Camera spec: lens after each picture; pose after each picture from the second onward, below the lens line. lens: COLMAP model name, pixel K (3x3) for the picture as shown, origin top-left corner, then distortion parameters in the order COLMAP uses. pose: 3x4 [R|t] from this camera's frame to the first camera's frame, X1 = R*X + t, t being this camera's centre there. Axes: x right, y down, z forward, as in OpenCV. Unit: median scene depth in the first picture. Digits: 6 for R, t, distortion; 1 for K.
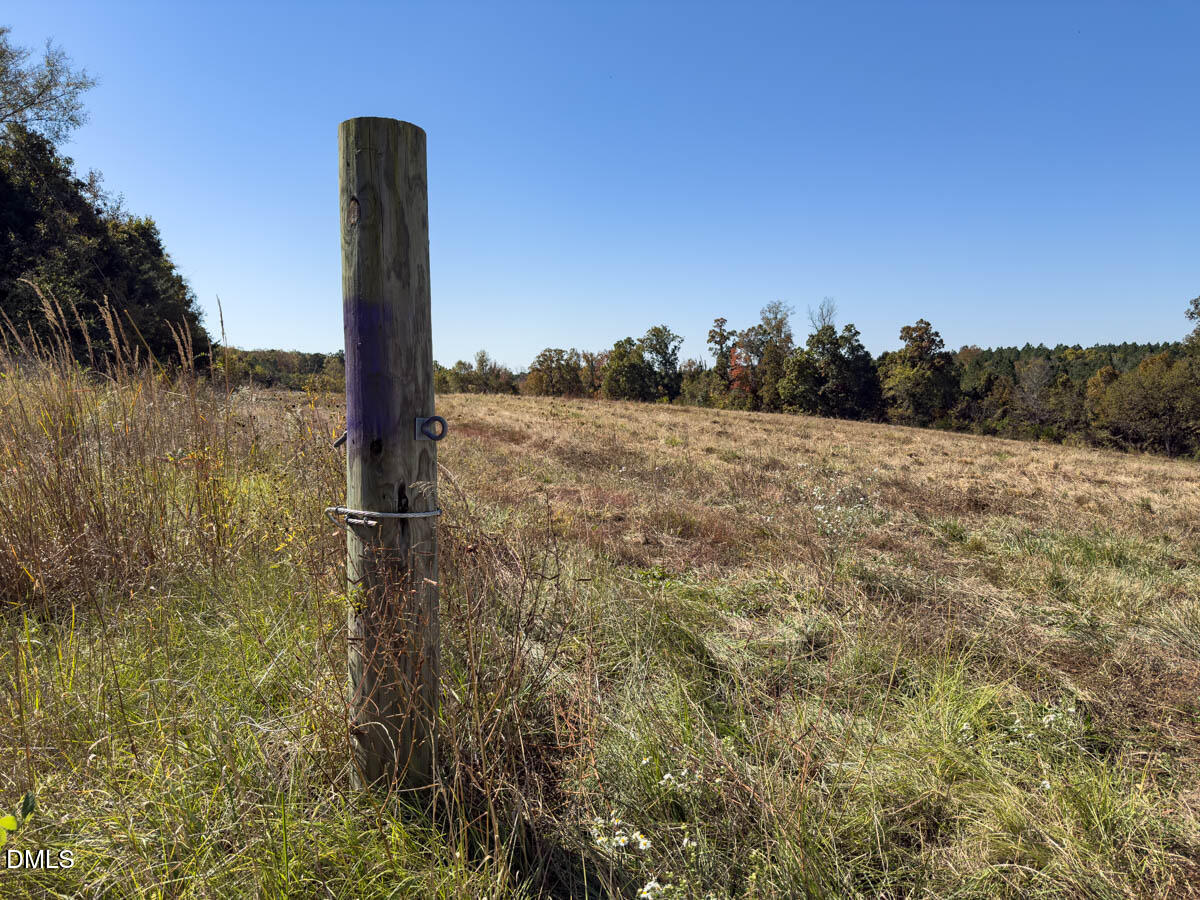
lens RADIAL K [[834.9, 0, 600.6], [0, 834.9, 450.1], [0, 0, 1]] dist [-0.006960, -0.002226]
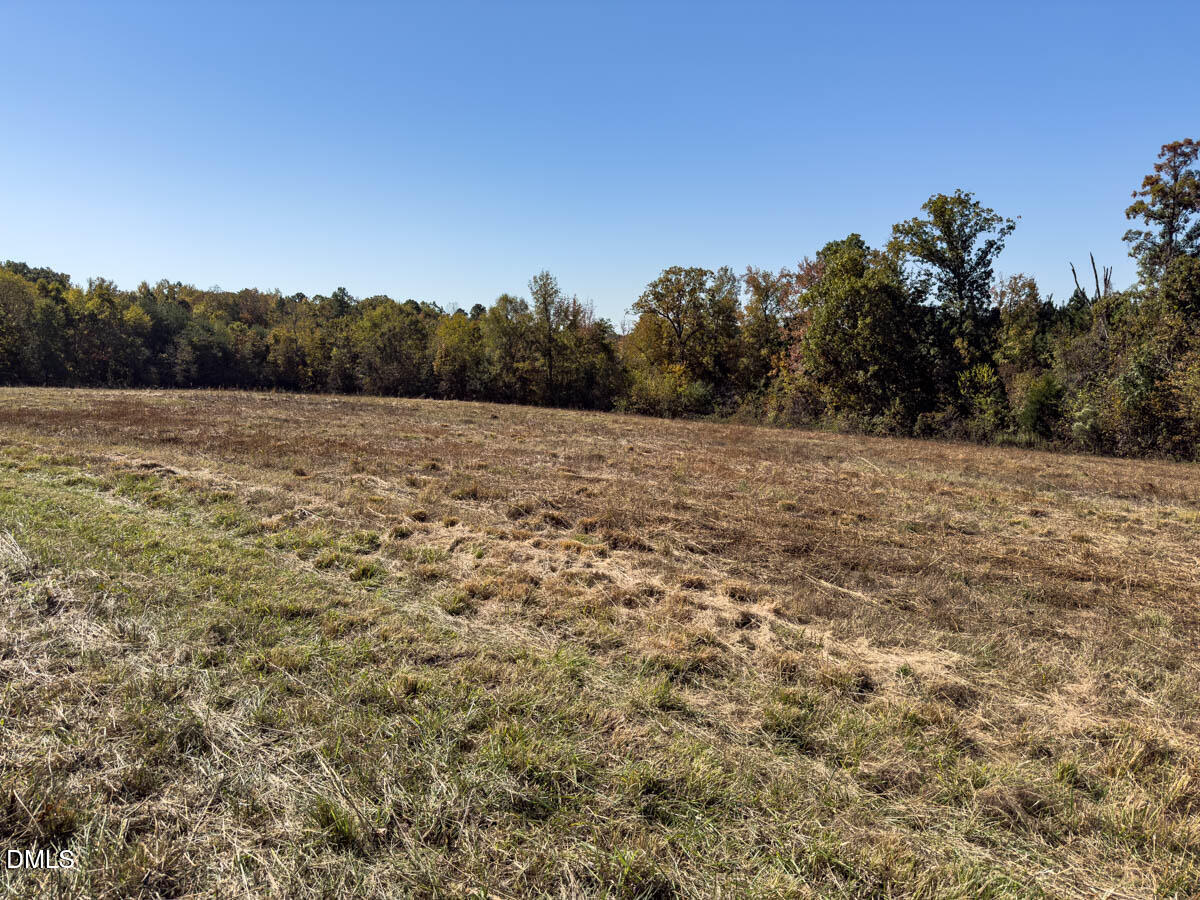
lens RADIAL K [[834.9, 0, 600.5], [0, 834.9, 452.0], [0, 0, 1]] dist [-0.006960, -0.002226]
pose [[0.992584, 0.016245, -0.120468, -0.046560], [-0.011527, 0.999143, 0.039764, -0.031879], [0.121010, -0.038081, 0.991921, 0.515316]]
